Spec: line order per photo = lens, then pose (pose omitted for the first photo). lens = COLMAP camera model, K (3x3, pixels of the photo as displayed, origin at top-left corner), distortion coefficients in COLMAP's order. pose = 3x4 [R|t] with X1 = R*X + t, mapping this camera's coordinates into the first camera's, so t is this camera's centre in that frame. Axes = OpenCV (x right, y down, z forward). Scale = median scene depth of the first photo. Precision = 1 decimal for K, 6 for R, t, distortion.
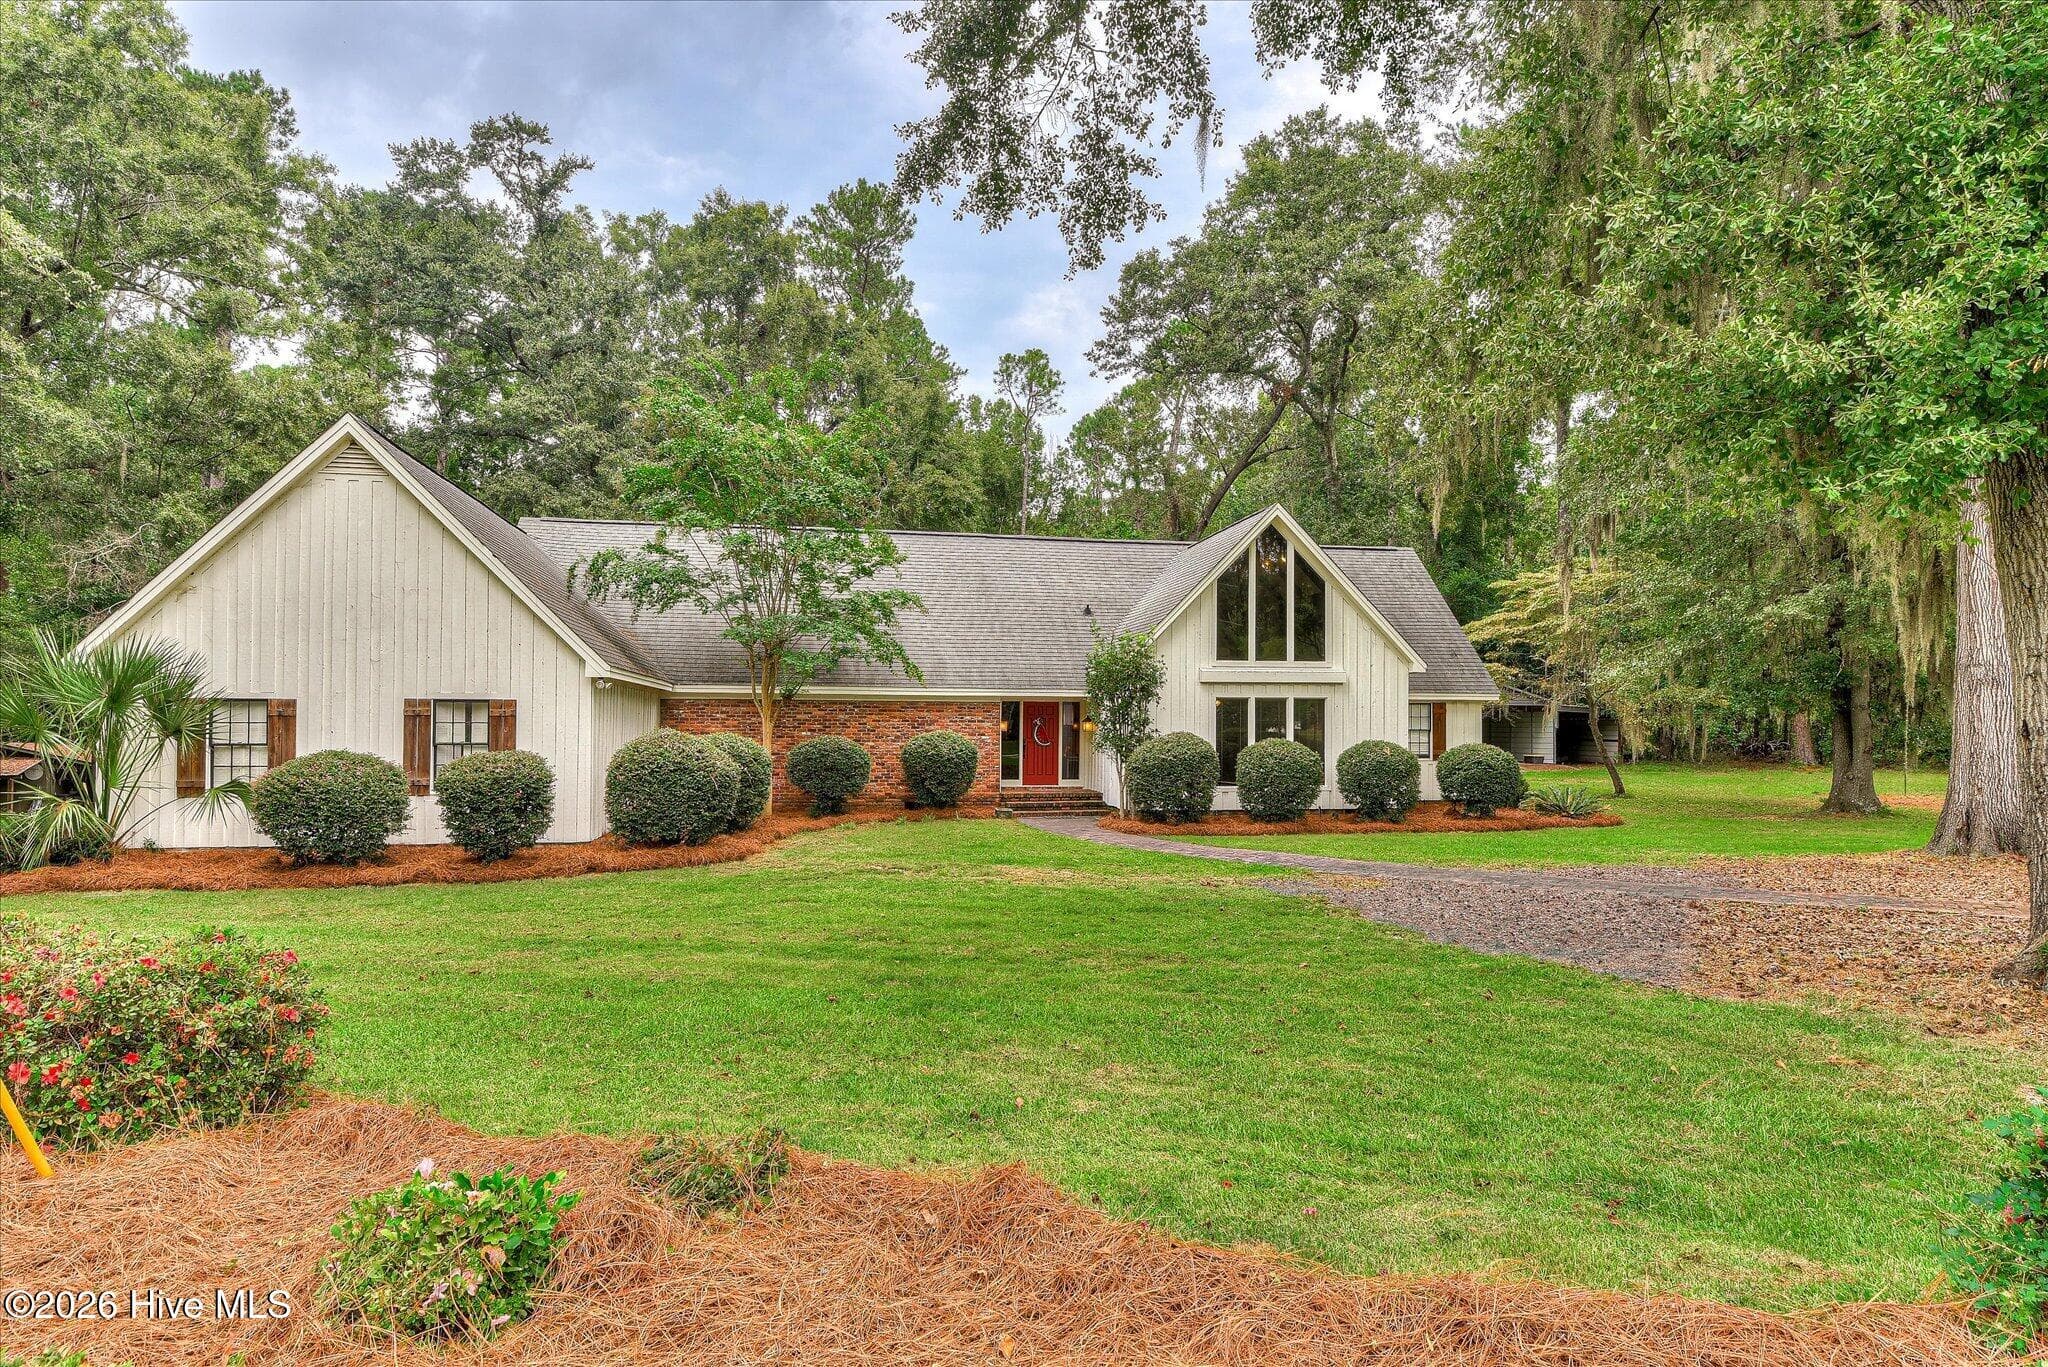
lens RADIAL K [[979.9, 0, 925.0], [0, 979.9, 750.0], [0, 0, 1]] dist [0.002367, -0.015148]
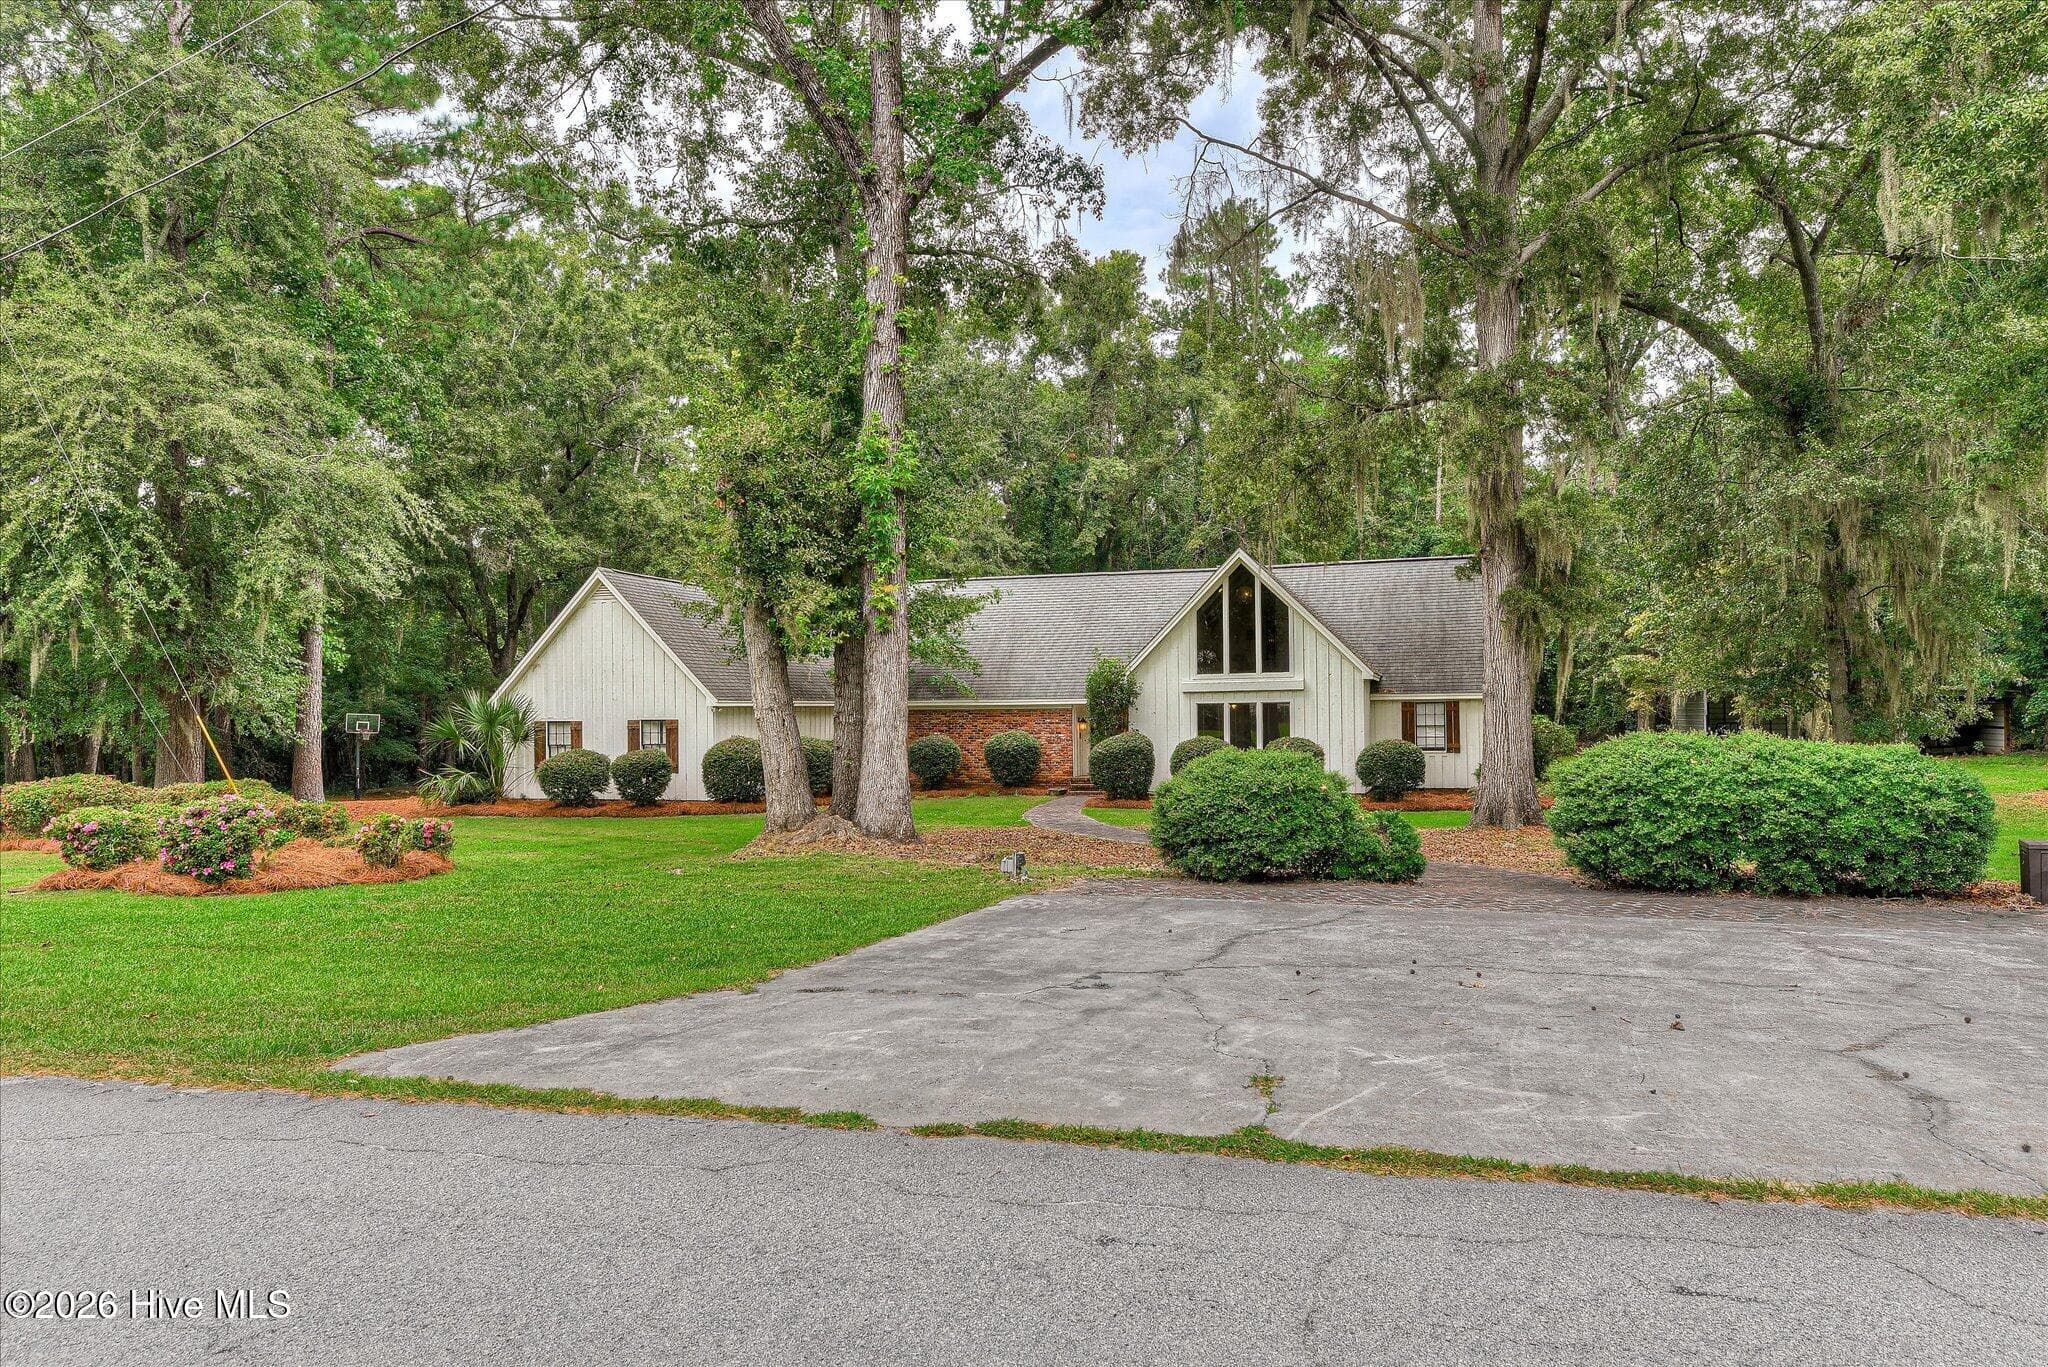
lens RADIAL K [[997.4, 0, 1023.1], [0, 997.4, 741.8], [0, 0, 1]] dist [0.001460, -0.021524]
pose [[0.910197, -0.002903, -0.414165, 0.625683], [0.004889, 0.999981, 0.003734, -0.010214], [0.414146, -0.005424, 0.910194, -0.265705]]
